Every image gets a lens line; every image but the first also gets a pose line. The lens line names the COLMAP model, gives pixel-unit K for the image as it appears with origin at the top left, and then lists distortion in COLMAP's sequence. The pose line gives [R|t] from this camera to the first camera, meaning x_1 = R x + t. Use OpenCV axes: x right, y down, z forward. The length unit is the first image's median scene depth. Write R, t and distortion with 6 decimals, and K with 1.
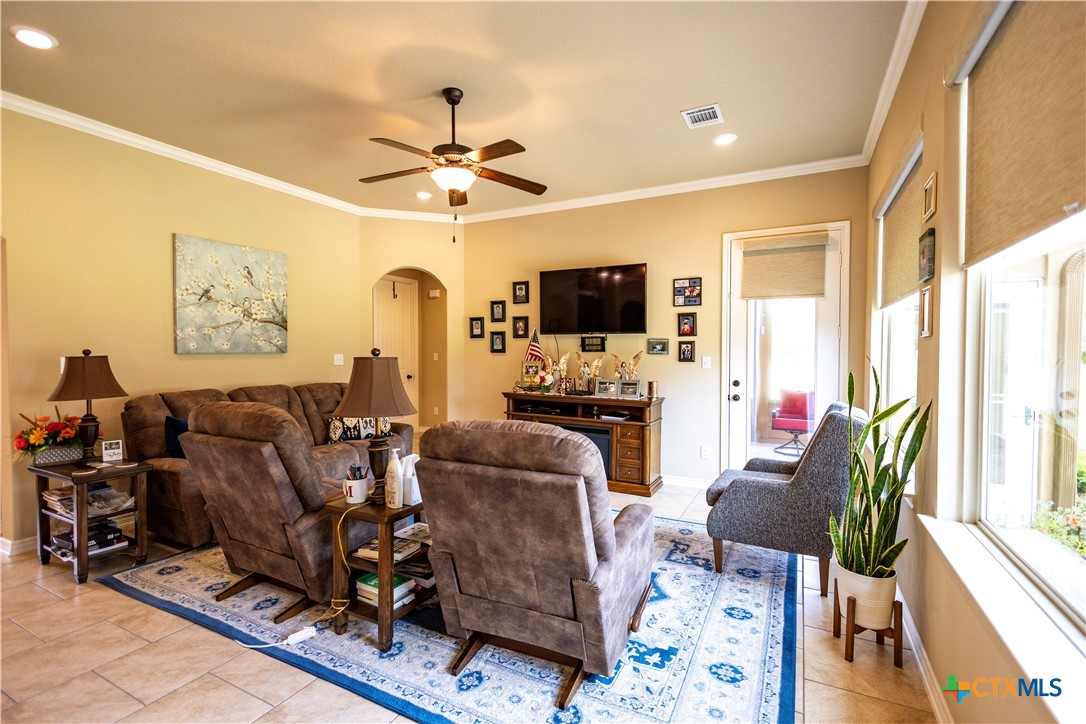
lens RADIAL K [[495.2, 0, 544.3], [0, 495.2, 363.9], [0, 0, 1]] dist [0.010017, -0.000808]
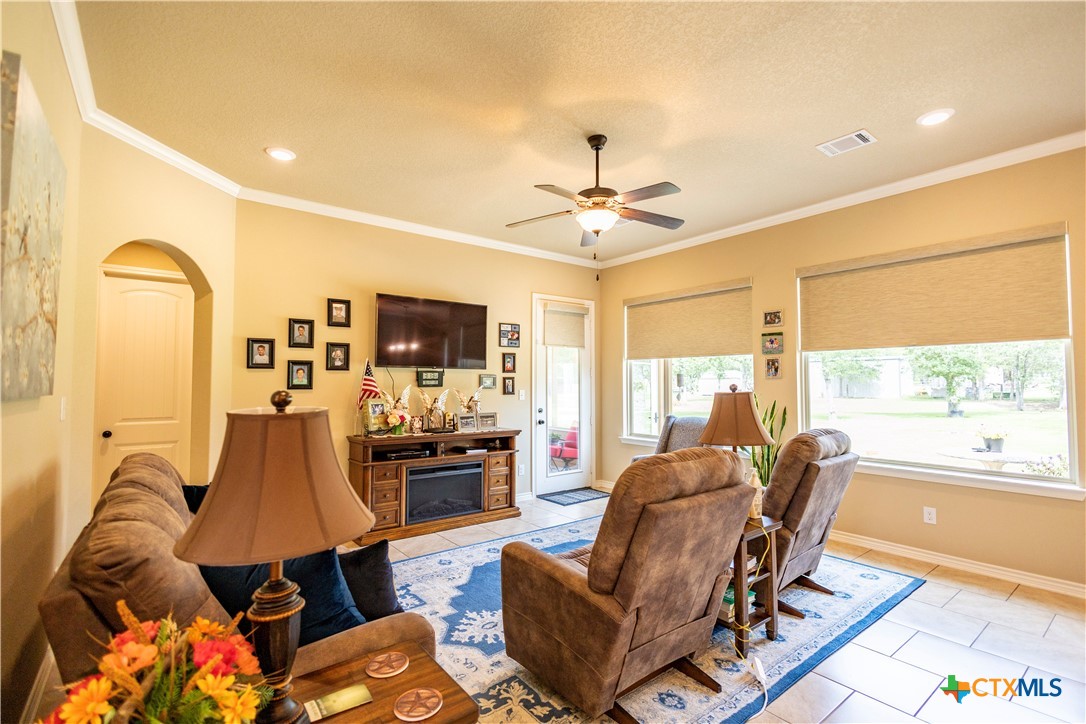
lens RADIAL K [[495.2, 0, 544.3], [0, 495.2, 363.9], [0, 0, 1]] dist [0.010017, -0.000808]
pose [[0.413939, 0.035064, 0.909629, -0.737070], [0.030257, 0.998176, -0.052246, -0.012967], [-0.909802, 0.049149, 0.412123, 0.438259]]
